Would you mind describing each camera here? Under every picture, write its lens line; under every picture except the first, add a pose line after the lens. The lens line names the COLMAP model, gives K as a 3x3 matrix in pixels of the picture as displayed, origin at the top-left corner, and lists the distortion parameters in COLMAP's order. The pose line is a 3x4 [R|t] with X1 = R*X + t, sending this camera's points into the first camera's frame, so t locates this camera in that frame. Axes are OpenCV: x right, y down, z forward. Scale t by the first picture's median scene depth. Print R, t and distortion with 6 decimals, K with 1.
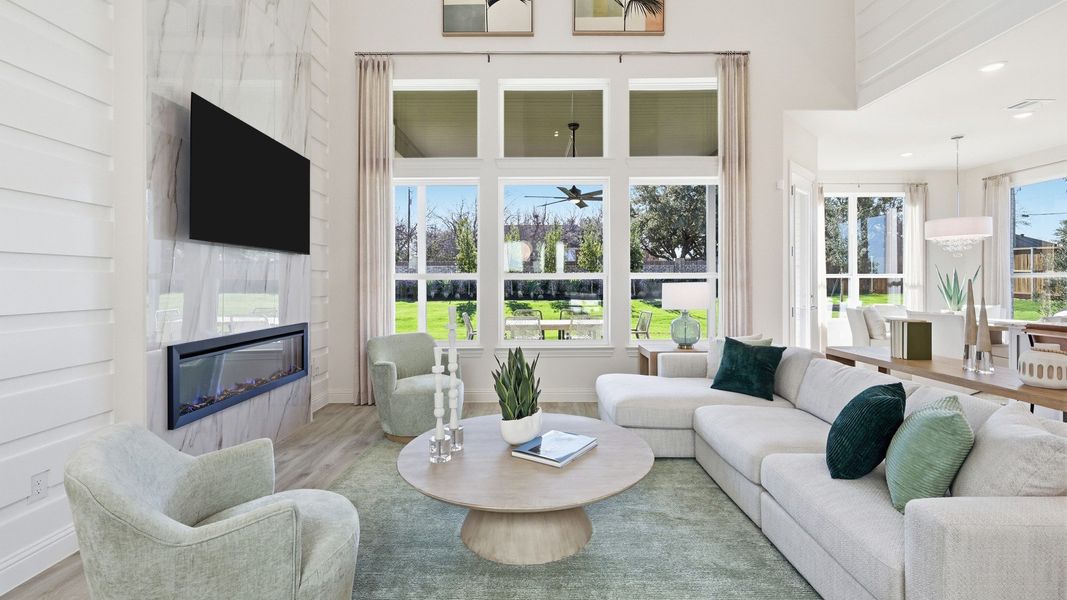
lens RADIAL K [[474.0, 0, 537.9], [0, 474.0, 281.3], [0, 0, 1]] dist [0.005171, -0.000304]
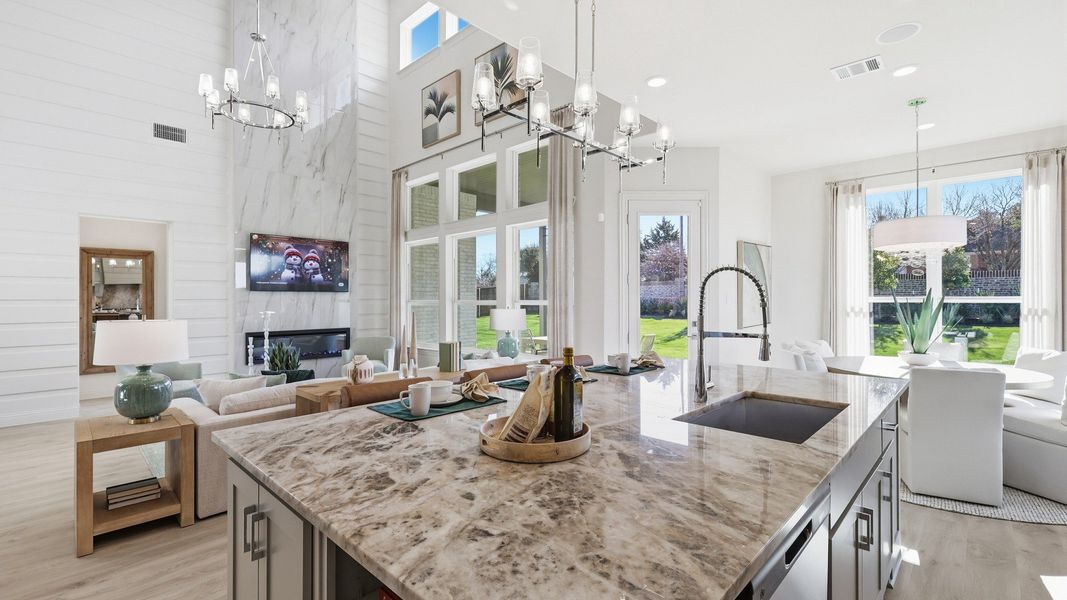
lens RADIAL K [[474.0, 0, 535.6], [0, 474.0, 295.9], [0, 0, 1]] dist [0.005171, -0.000304]
pose [[0.722330, -0.006686, -0.691516, 1.104466], [0.005252, 0.999977, -0.004182, -0.023404], [0.691529, -0.000611, 0.722349, 0.126272]]
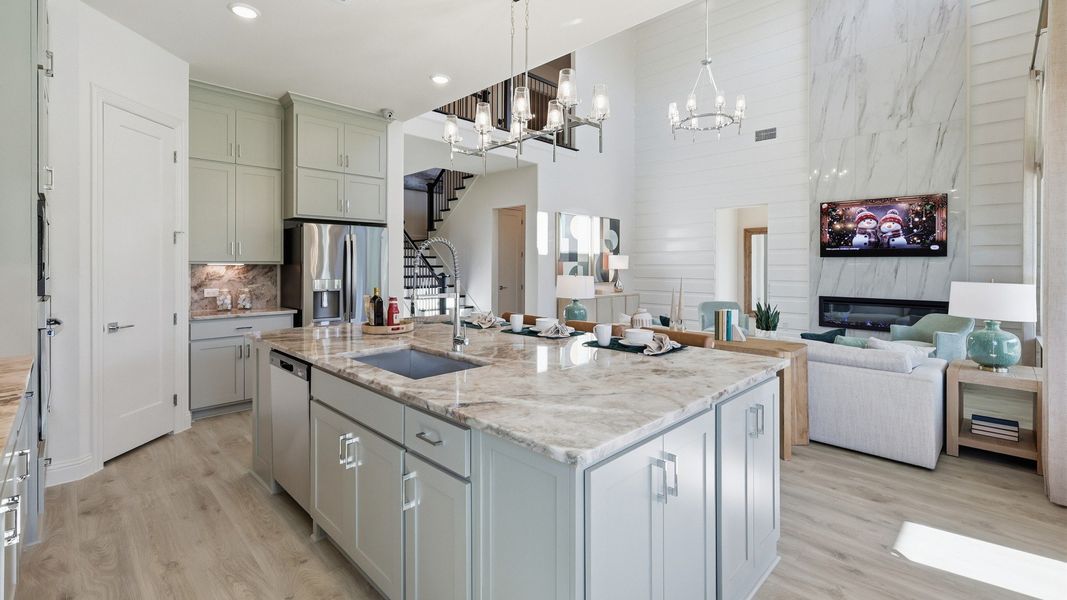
lens RADIAL K [[474.0, 0, 542.5], [0, 474.0, 263.7], [0, 0, 1]] dist [0.005171, -0.000304]
pose [[-0.706515, -0.001766, -0.707696, 1.202192], [0.000009, 0.999997, -0.002505, -0.023703], [0.707698, -0.001776, -0.706513, 0.919474]]
